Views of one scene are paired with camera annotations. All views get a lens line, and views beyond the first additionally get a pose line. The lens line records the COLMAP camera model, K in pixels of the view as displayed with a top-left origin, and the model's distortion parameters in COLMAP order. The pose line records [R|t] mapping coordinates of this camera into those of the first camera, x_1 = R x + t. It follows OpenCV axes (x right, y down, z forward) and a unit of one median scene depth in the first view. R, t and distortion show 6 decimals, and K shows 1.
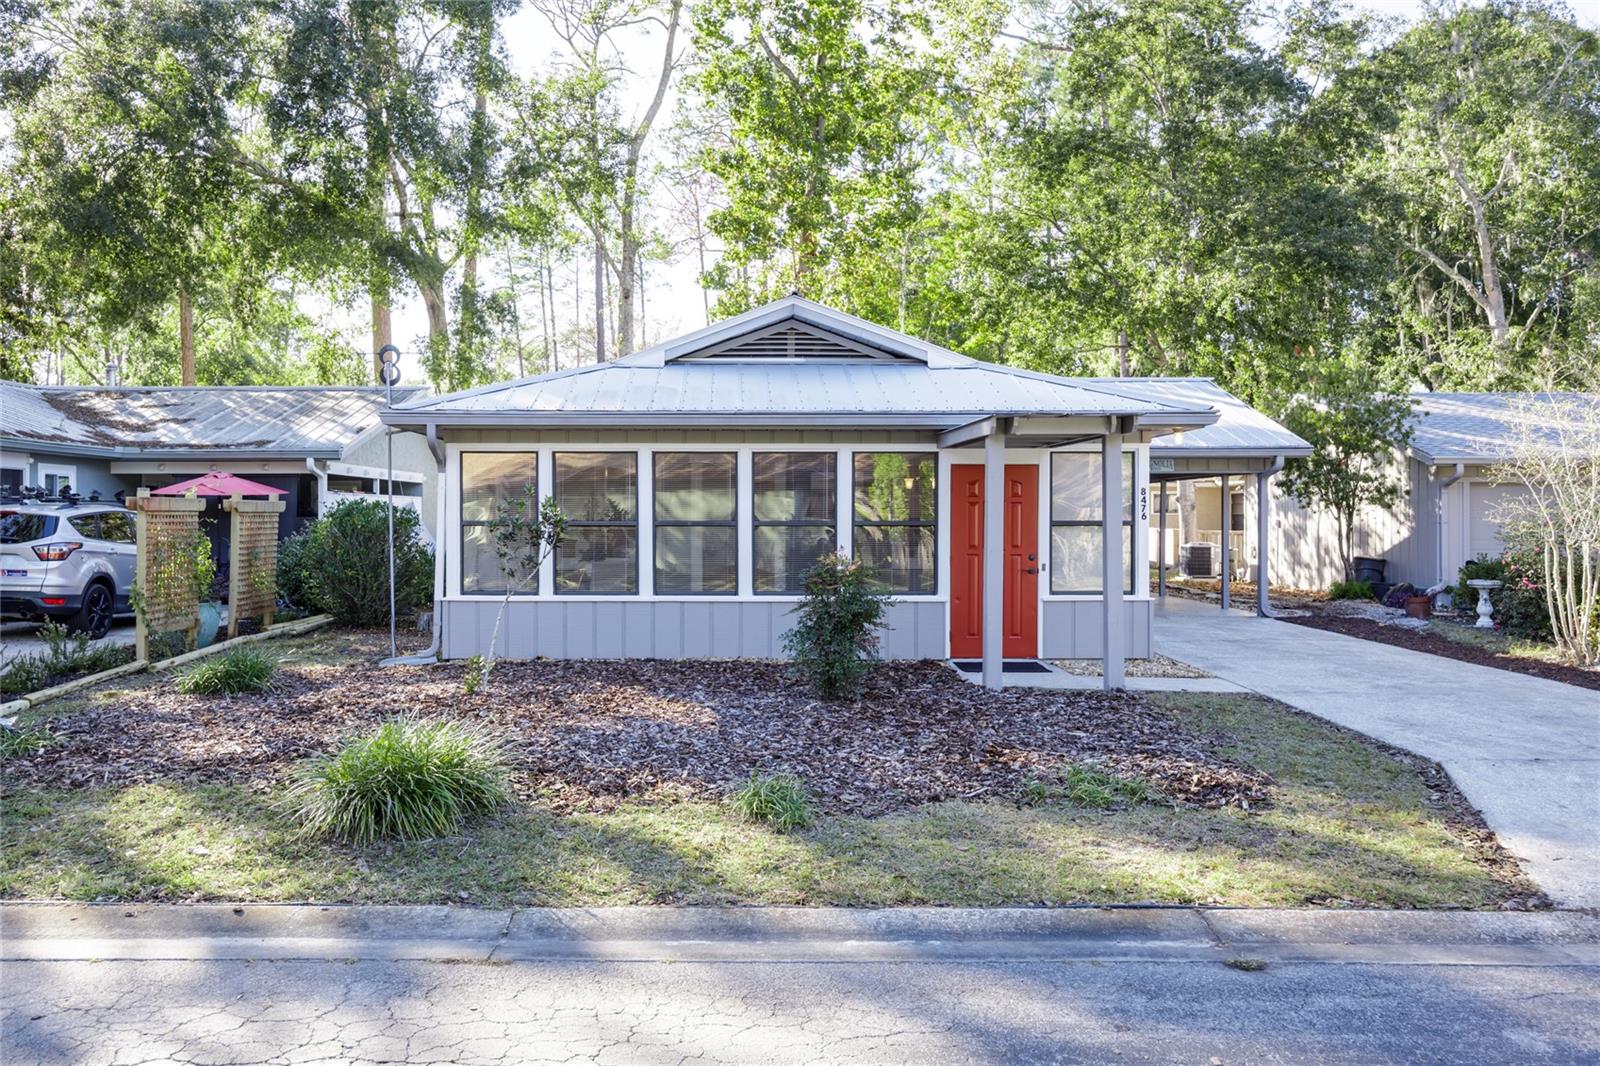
lens RADIAL K [[1231.7, 0, 794.8], [0, 1231.7, 540.6], [0, 0, 1]] dist [0.000622, -0.000916]
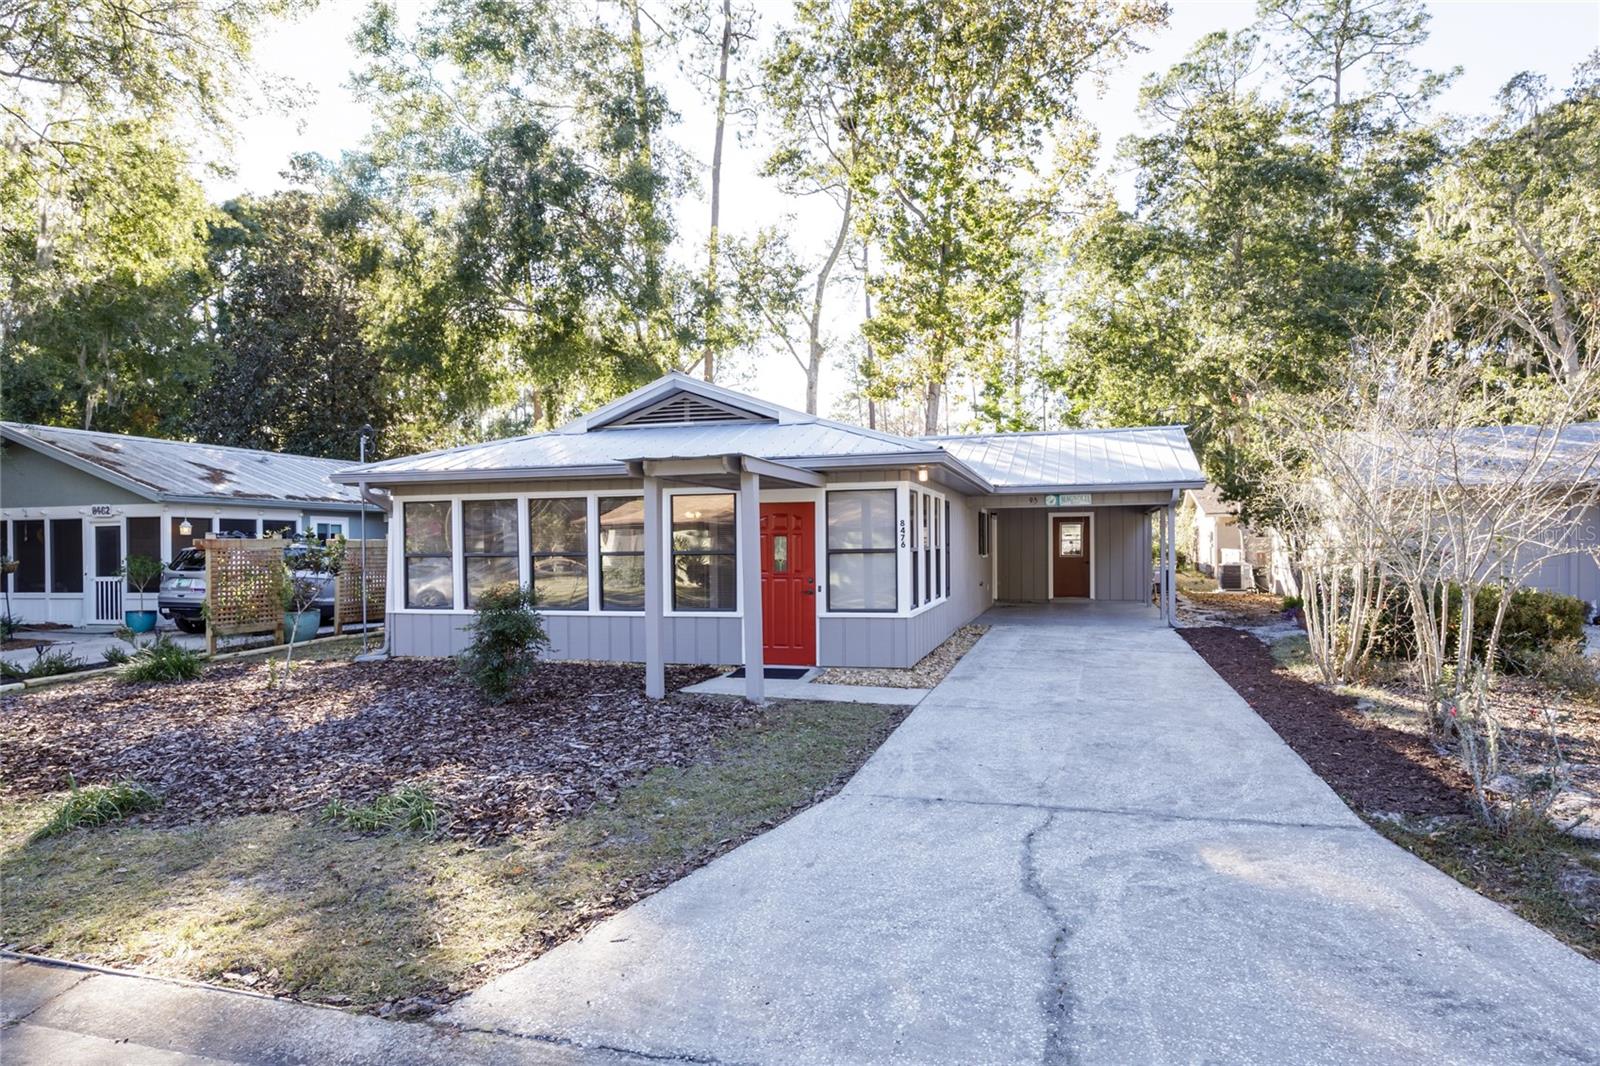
lens RADIAL K [[857.4, 0, 865.2], [0, 857.4, 566.7], [0, 0, 1]] dist [-0.005632, 0.003428]
pose [[0.970214, -0.005401, -0.242187, 0.179045], [0.007339, 0.999948, 0.007100, -0.002093], [0.242137, -0.008666, 0.970203, 0.086383]]
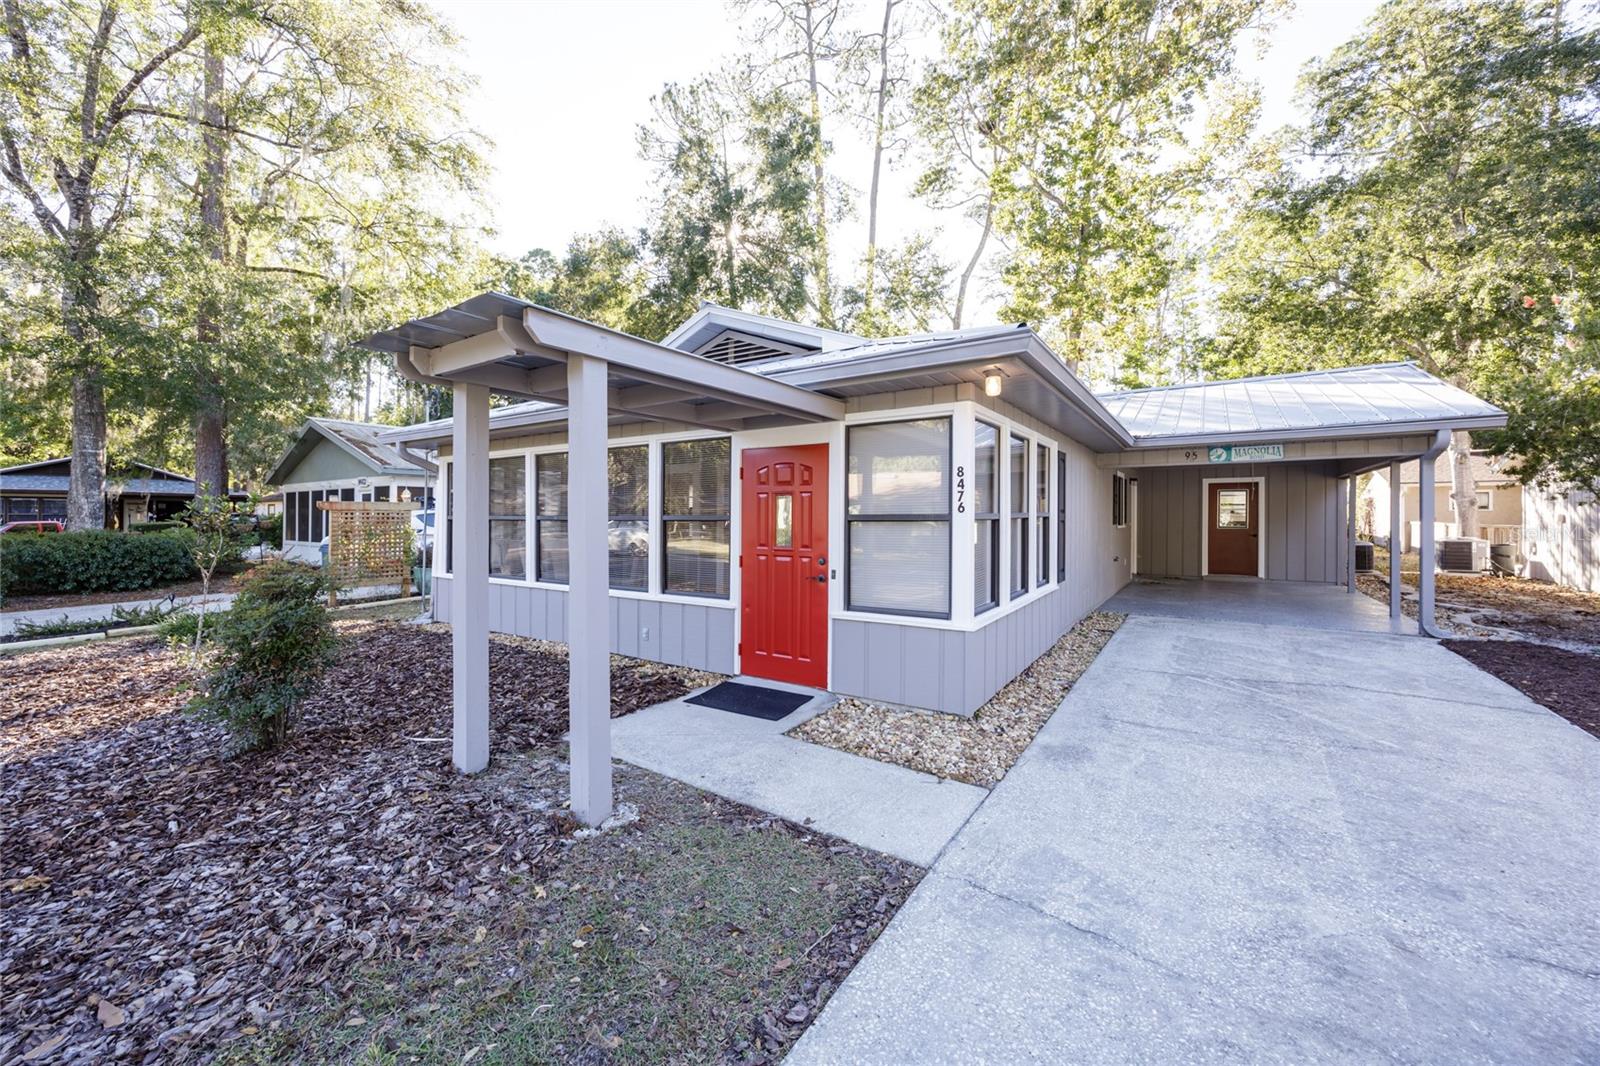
lens RADIAL K [[620.9, 0, 793.2], [0, 620.9, 521.3], [0, 0, 1]] dist [0.000197, -0.000216]
pose [[0.826894, 0.002420, -0.562352, 0.162105], [-0.007373, 0.999951, -0.006539, -0.003717], [0.562309, 0.009554, 0.826872, 0.266934]]
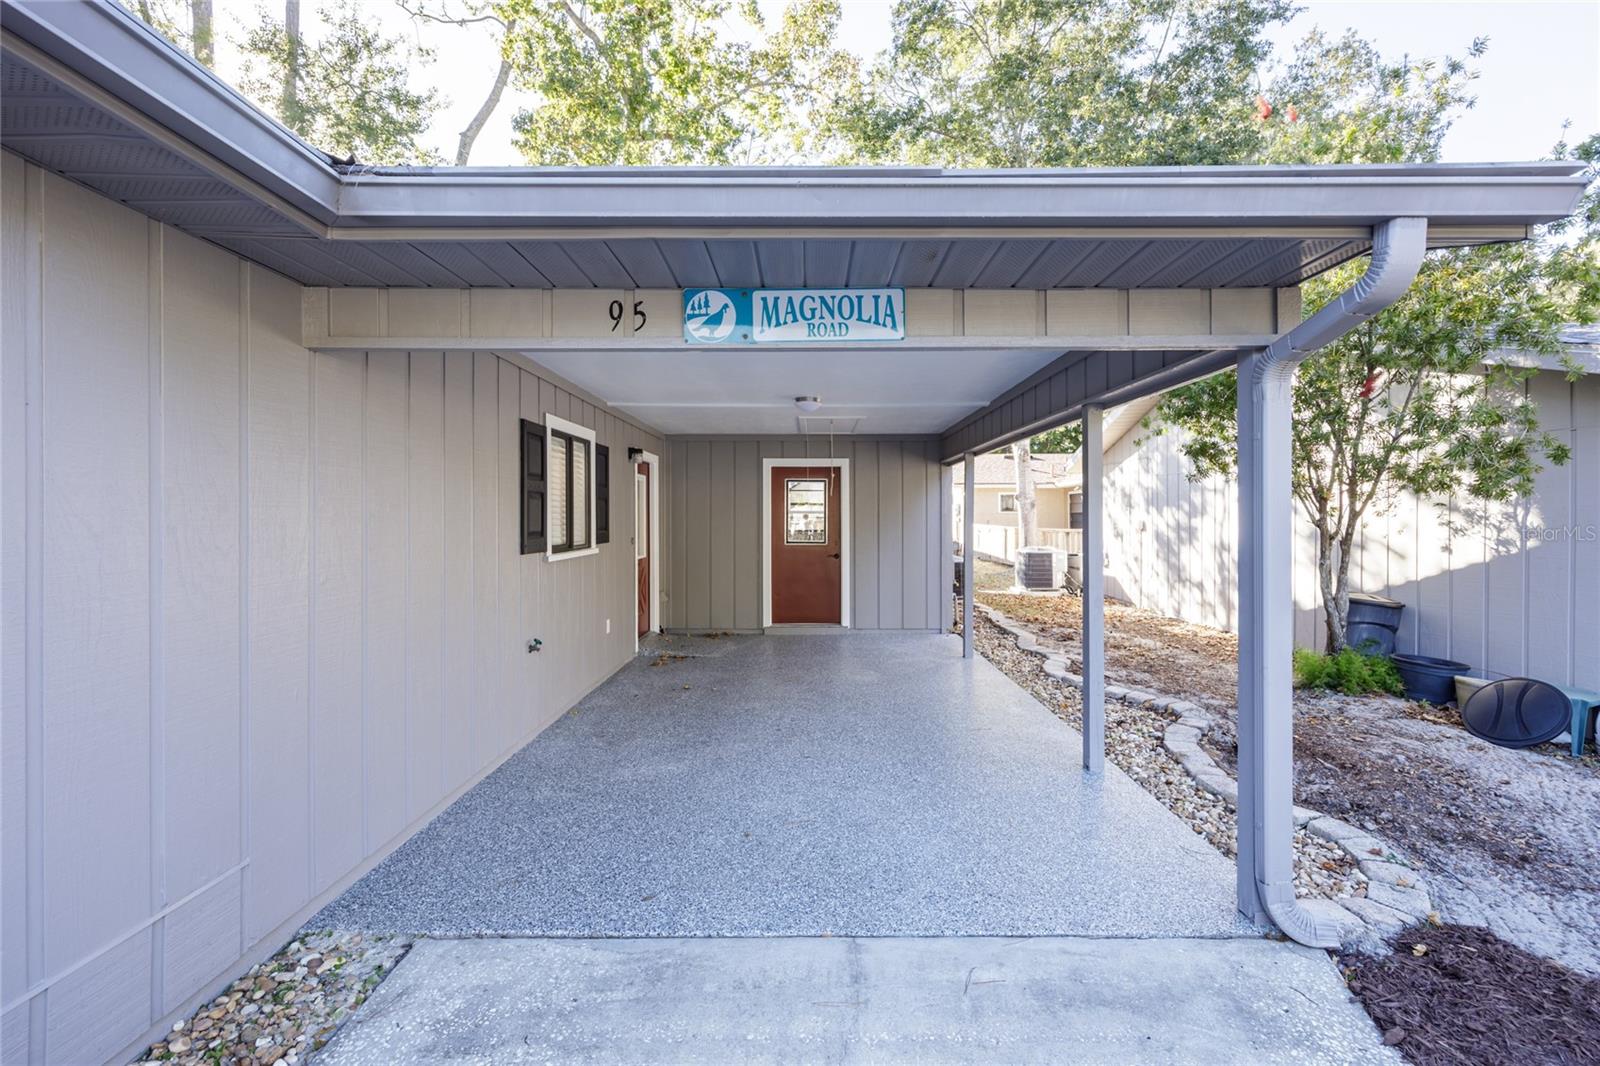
lens RADIAL K [[693.1, 0, 798.9], [0, 693.1, 523.4], [0, 0, 1]] dist [0.024136, 0.000111]
pose [[0.999862, -0.003190, -0.016309, 0.174422], [0.003081, 0.999973, -0.006705, -0.011052], [0.016330, 0.006654, 0.999845, 0.528756]]
